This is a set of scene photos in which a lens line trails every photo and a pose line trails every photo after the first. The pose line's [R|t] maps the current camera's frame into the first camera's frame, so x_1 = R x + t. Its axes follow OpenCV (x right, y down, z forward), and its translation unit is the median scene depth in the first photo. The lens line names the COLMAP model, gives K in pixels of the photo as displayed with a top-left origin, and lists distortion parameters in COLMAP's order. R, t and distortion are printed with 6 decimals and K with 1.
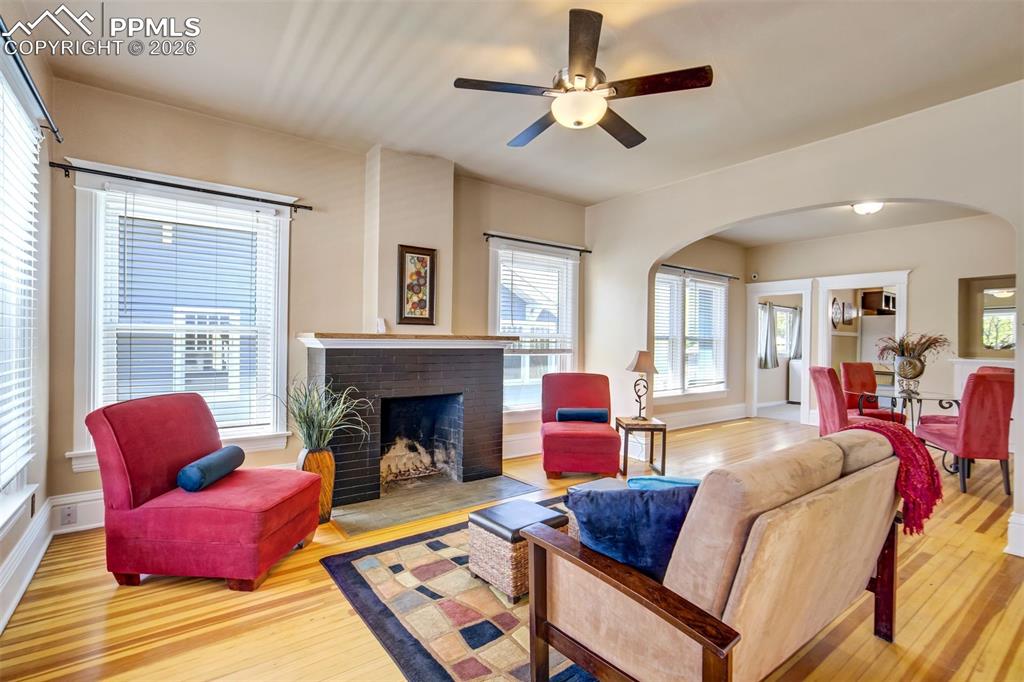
lens RADIAL K [[479.0, 0, 519.5], [0, 479.0, 342.4], [0, 0, 1]] dist [-0.032866, 0.015825]
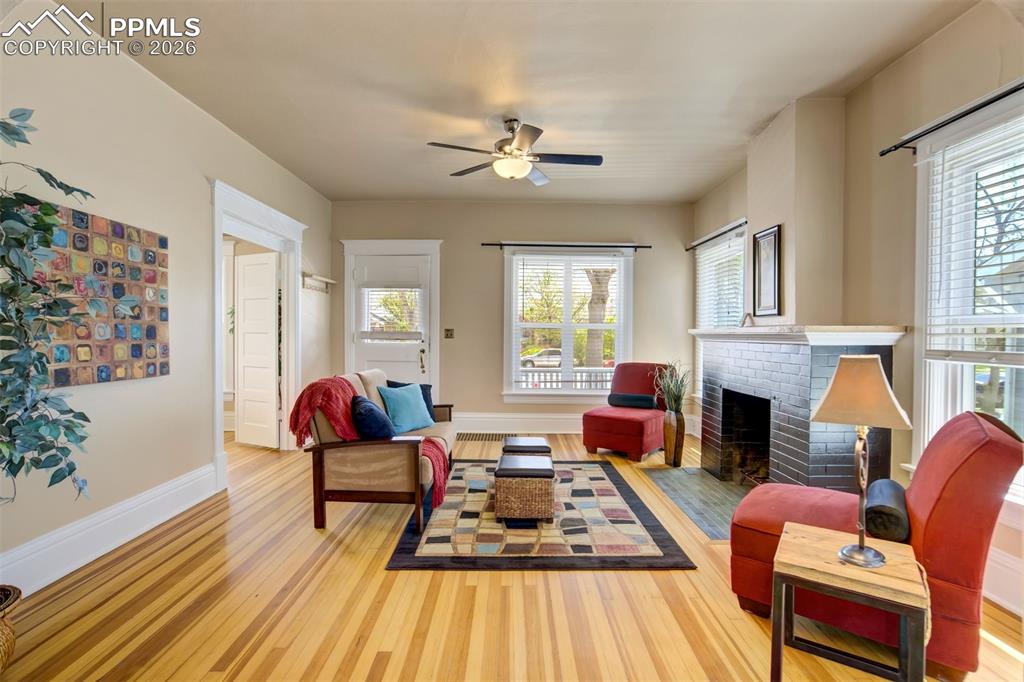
lens RADIAL K [[479.0, 0, 510.3], [0, 479.0, 343.5], [0, 0, 1]] dist [-0.032866, 0.015825]
pose [[-0.606947, 0.001208, -0.794742, 0.717633], [-0.013717, 0.999834, 0.011995, 0.007856], [0.794624, 0.018182, -0.606829, 1.068680]]
